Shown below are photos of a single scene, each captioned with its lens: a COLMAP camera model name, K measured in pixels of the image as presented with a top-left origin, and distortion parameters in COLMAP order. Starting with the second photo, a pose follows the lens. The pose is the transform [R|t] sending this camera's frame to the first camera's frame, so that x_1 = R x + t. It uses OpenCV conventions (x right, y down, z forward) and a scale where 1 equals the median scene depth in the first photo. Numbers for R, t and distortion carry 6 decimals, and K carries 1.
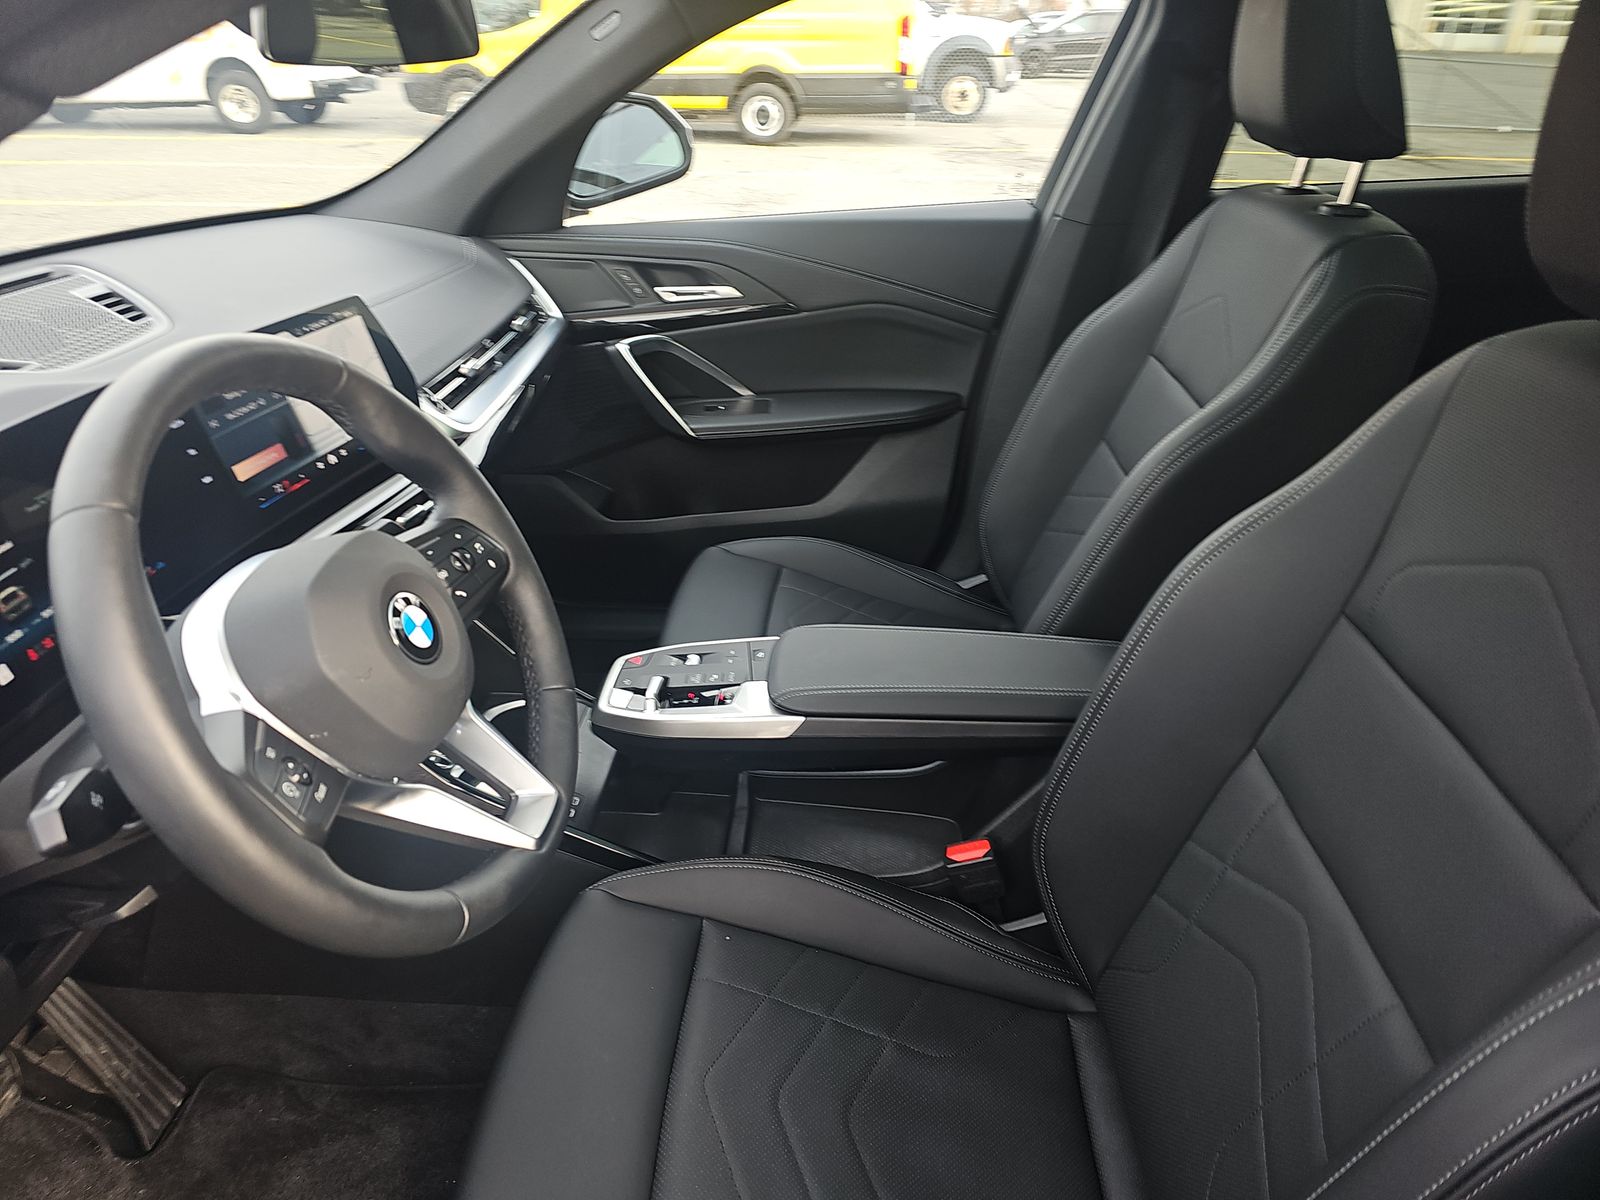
lens RADIAL K [[1217.9, 0, 806.5], [0, 1217.9, 604.5], [0, 0, 1]] dist [0.138382, -0.242597]
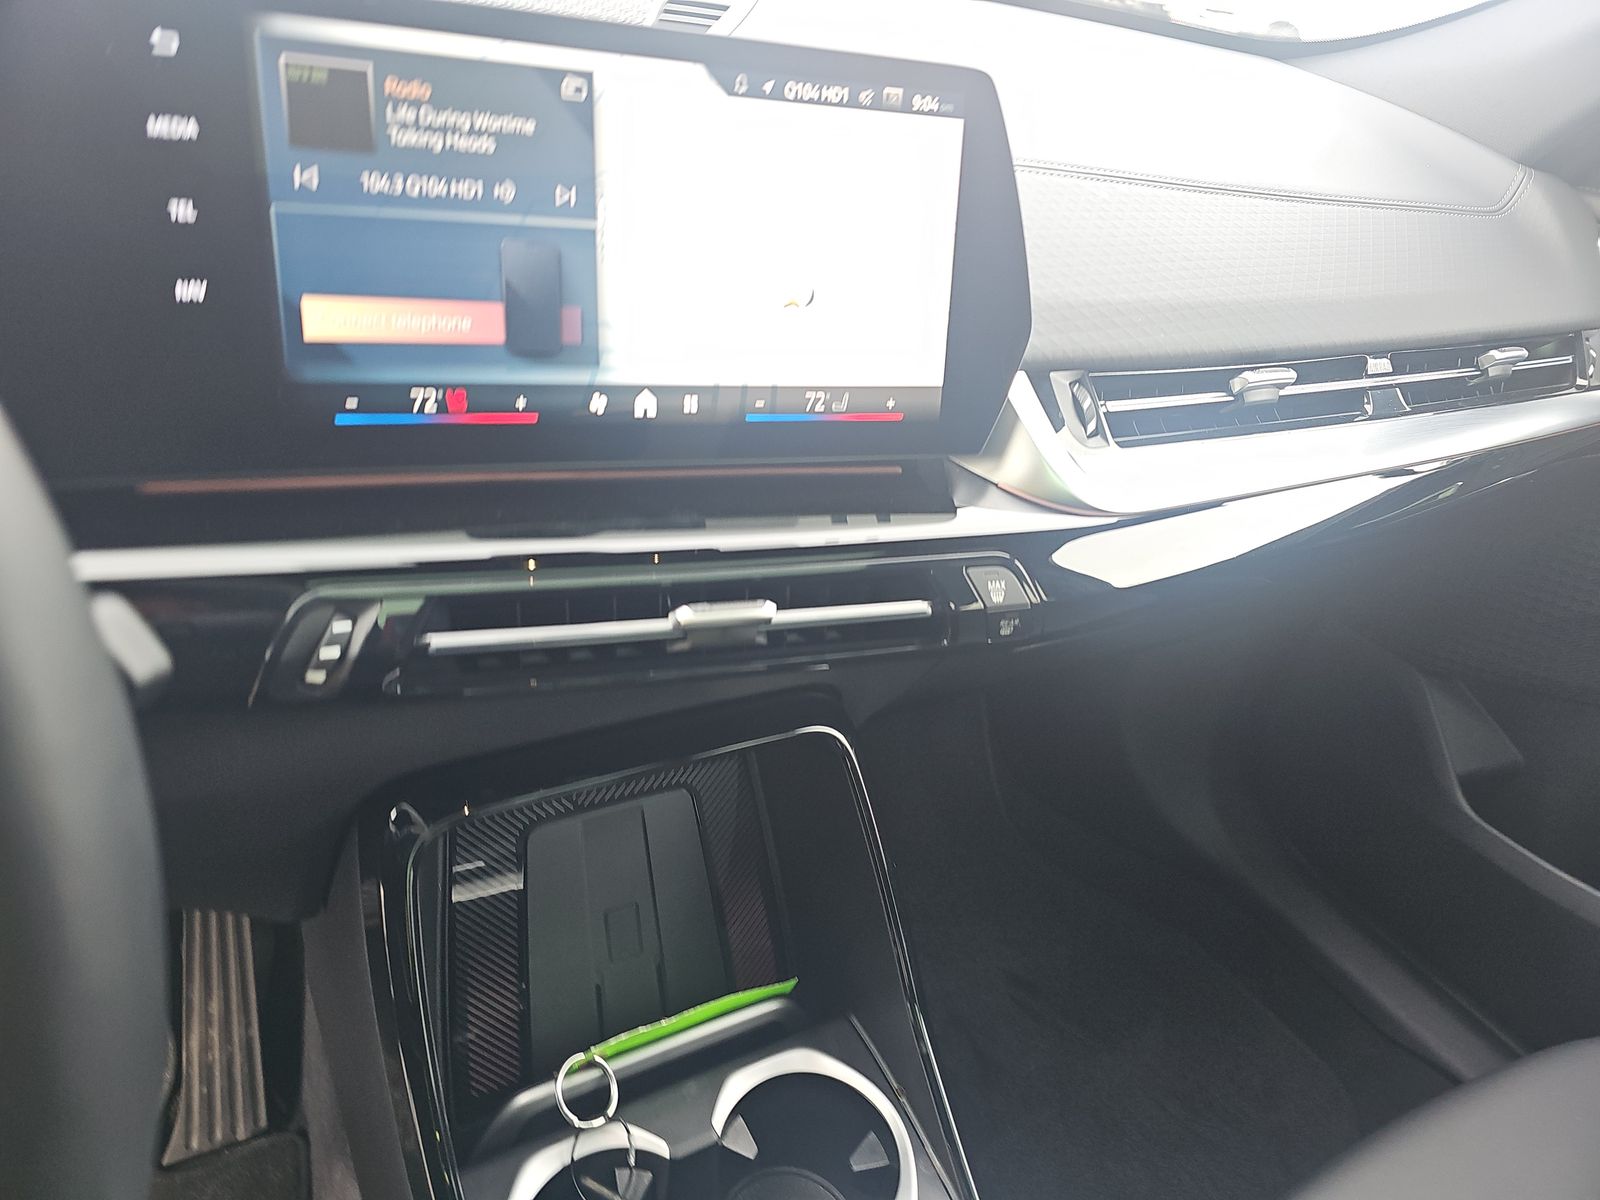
lens RADIAL K [[1217.9, 0, 806.5], [0, 1217.9, 604.5], [0, 0, 1]] dist [0.138382, -0.242597]
pose [[0.562669, 0.527992, -0.636104, -0.036320], [-0.514380, 0.825977, 0.230597, -0.107940], [0.647161, 0.197449, 0.736340, 0.441531]]
